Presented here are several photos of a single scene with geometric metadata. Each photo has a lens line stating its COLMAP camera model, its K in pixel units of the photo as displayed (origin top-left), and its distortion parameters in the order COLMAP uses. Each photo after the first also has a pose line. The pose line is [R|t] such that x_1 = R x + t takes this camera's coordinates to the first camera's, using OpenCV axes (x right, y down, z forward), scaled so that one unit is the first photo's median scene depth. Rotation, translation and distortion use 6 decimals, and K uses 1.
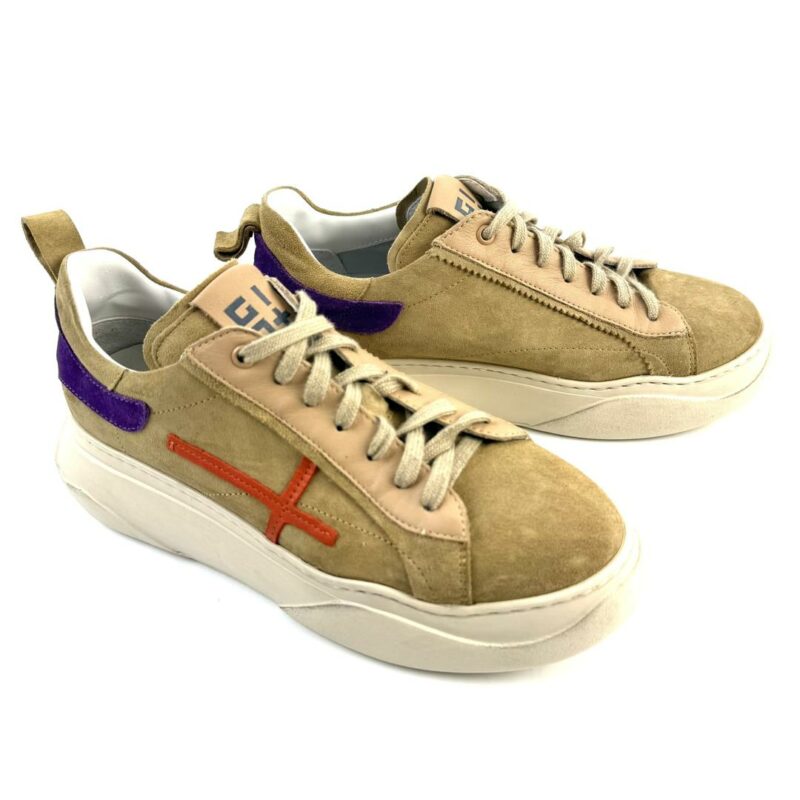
lens RADIAL K [[751.7, 0, 400.0], [0, 751.7, 400.0], [0, 0, 1]] dist [0.151740, -0.514234]
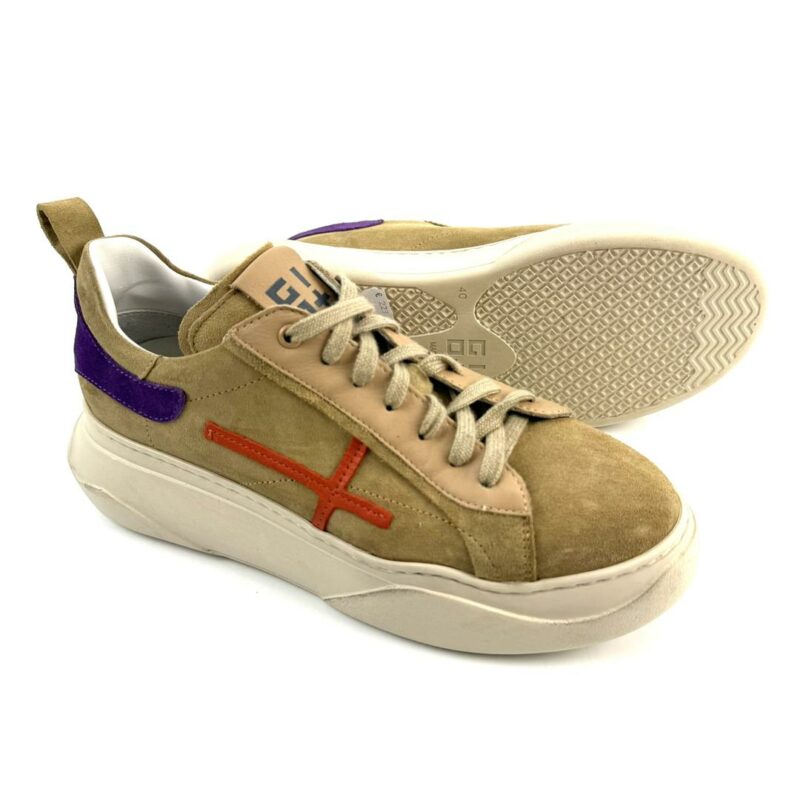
lens RADIAL K [[751.7, 0, 400.0], [0, 751.7, 400.0], [0, 0, 1]] dist [0.151740, -0.514234]
pose [[0.997024, -0.025798, 0.072644, -0.136811], [0.028704, 0.998817, -0.039248, 0.065809], [-0.071545, 0.041217, 0.996585, 0.024052]]
